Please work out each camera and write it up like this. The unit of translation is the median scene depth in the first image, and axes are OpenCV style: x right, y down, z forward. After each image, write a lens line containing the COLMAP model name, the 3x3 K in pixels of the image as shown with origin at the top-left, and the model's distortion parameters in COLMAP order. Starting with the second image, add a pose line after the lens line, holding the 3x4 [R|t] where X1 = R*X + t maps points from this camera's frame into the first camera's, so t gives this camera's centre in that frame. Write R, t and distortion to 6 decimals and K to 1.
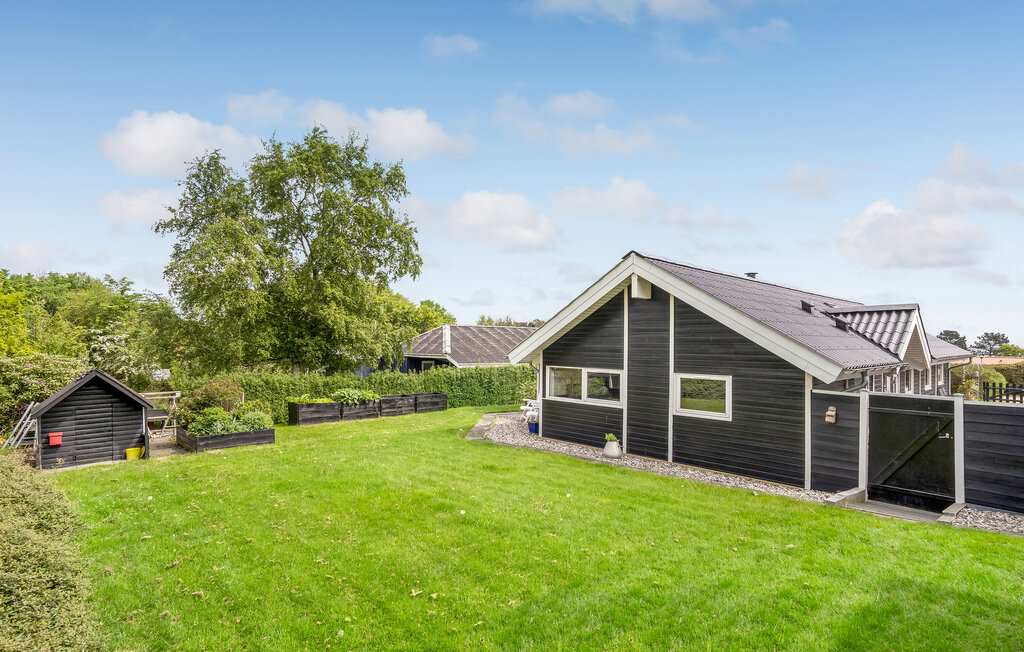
lens RADIAL K [[499.9, 0, 501.6], [0, 499.9, 330.9], [0, 0, 1]] dist [-0.008230, 0.006535]
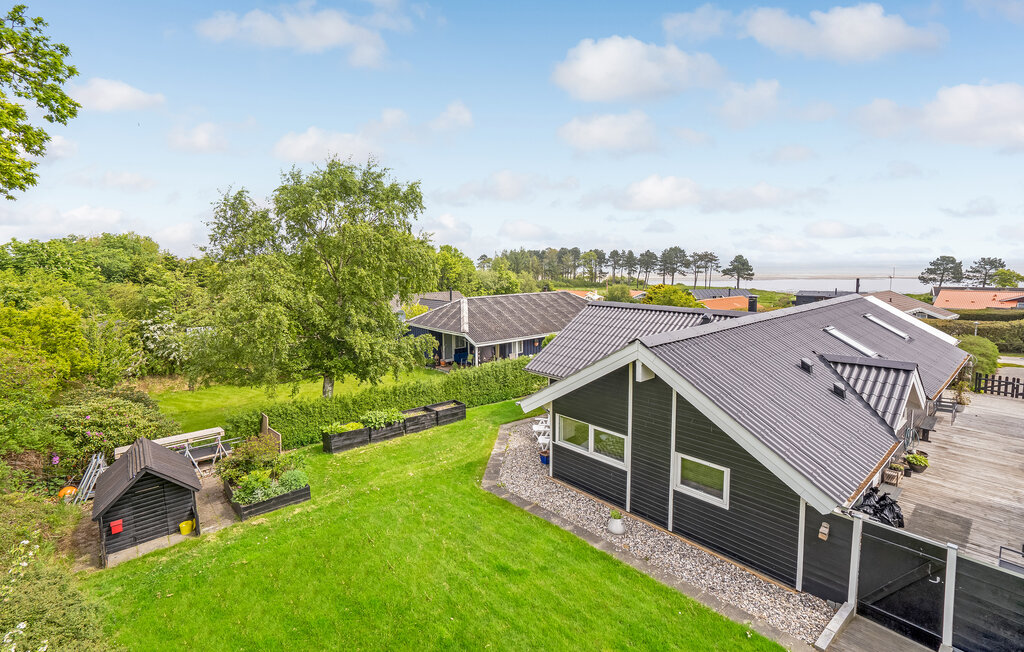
lens RADIAL K [[460.0, 0, 501.2], [0, 460.0, 300.1], [0, 0, 1]] dist [0.002231, 0.002238]
pose [[0.999347, -0.012675, -0.033833, 0.009142], [0.016004, 0.994860, 0.099986, -0.294141], [0.032392, -0.100462, 0.994413, 0.035806]]
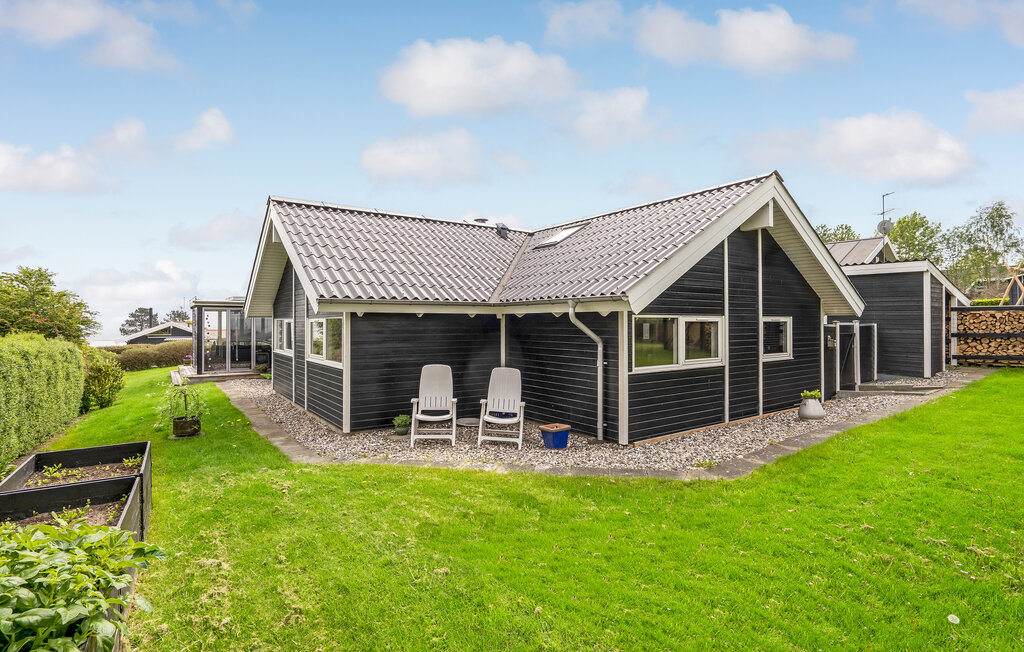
lens RADIAL K [[499.9, 0, 514.5], [0, 499.9, 323.2], [0, 0, 1]] dist [-0.008230, 0.006535]
pose [[0.134425, -0.007954, 0.990892, -0.533555], [-0.018271, 0.999778, 0.010504, 0.081602], [-0.990755, -0.019516, 0.134249, 1.137915]]
